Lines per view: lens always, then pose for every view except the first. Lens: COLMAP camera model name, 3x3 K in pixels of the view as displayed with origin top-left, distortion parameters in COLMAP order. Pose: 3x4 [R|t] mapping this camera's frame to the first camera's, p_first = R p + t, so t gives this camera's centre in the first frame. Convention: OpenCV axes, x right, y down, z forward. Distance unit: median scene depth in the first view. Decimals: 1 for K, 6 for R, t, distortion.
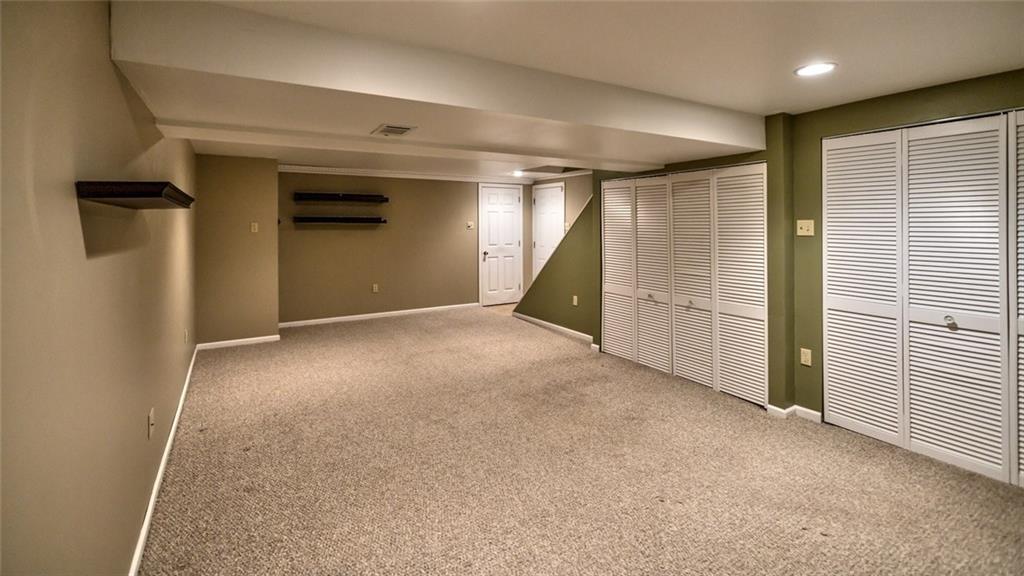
lens RADIAL K [[460.8, 0, 512.0], [0, 460.8, 288.0], [0, 0, 1]] dist [0.000564, 0.000141]
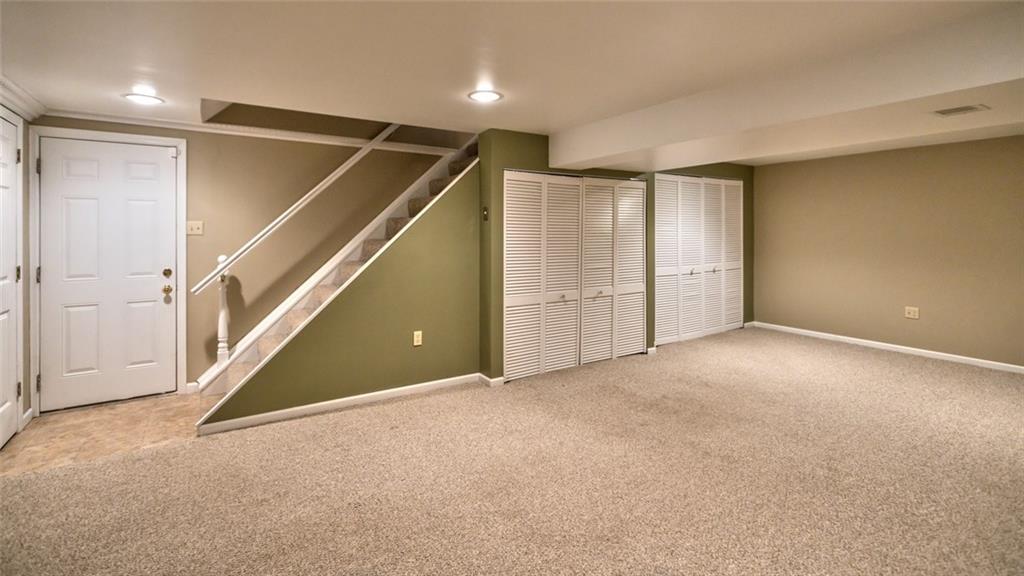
lens RADIAL K [[460.8, 0, 512.0], [0, 460.8, 288.0], [0, 0, 1]] dist [0.000564, 0.000141]
pose [[-0.042966, -0.117975, 0.992087, -0.689160], [0.141998, 0.982202, 0.122949, -0.141241], [-0.988934, 0.146157, -0.025449, 1.154681]]
